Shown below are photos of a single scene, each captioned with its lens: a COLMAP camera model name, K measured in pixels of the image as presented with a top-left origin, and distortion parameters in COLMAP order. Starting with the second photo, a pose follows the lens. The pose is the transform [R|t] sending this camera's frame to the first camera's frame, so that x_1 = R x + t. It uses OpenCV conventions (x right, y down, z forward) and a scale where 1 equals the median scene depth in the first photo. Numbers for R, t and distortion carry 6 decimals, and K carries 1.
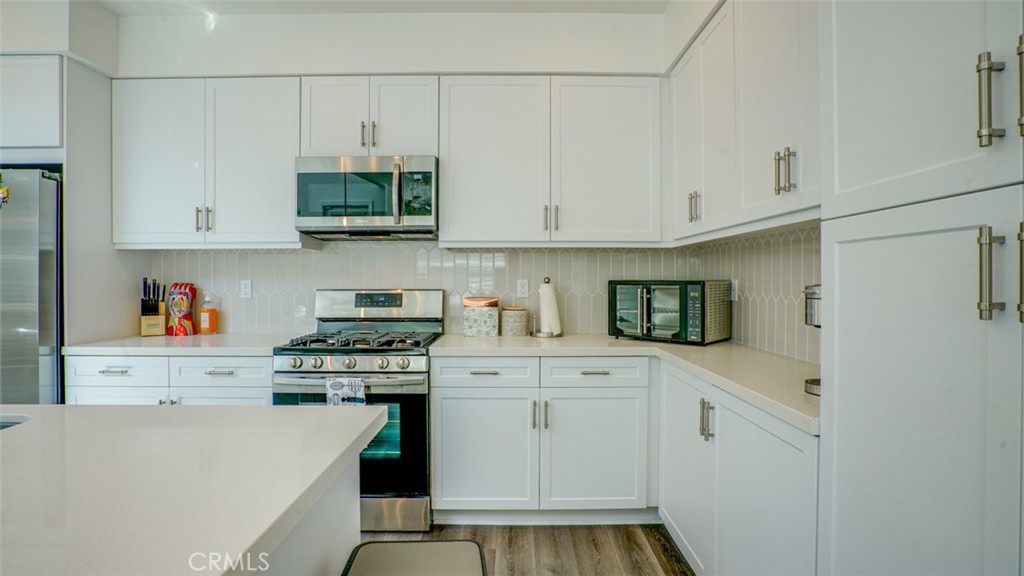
lens RADIAL K [[492.7, 0, 513.9], [0, 492.7, 287.0], [0, 0, 1]] dist [-0.043578, 0.016691]
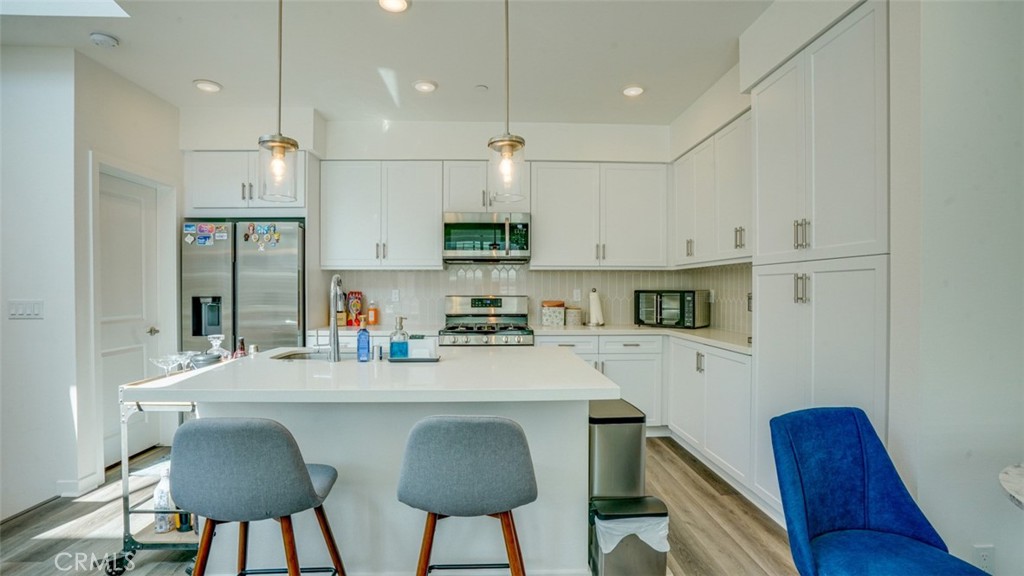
lens RADIAL K [[492.7, 0, 499.5], [0, 492.7, 296.3], [0, 0, 1]] dist [-0.043578, 0.016691]
pose [[0.999511, 0.001755, 0.031229, -0.313613], [-0.001739, 0.999998, -0.000542, 0.008306], [-0.031229, 0.000488, 0.999512, -0.621091]]
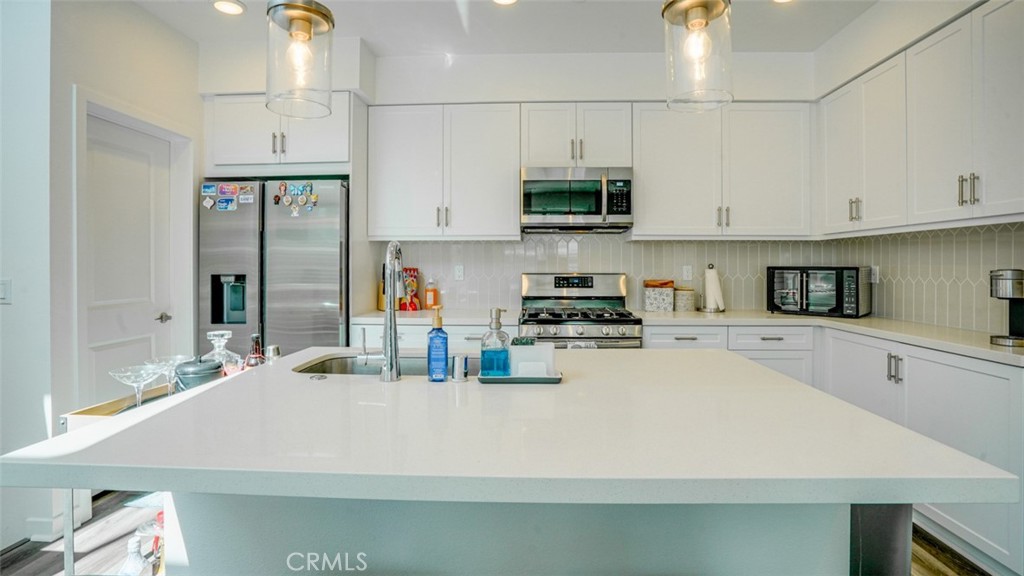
lens RADIAL K [[492.7, 0, 506.8], [0, 492.7, 269.7], [0, 0, 1]] dist [-0.043578, 0.016691]
pose [[0.999174, 0.002035, -0.040598, -0.434218], [-0.002338, 0.999970, -0.007425, 0.005505], [0.040581, 0.007513, 0.999148, -0.268814]]
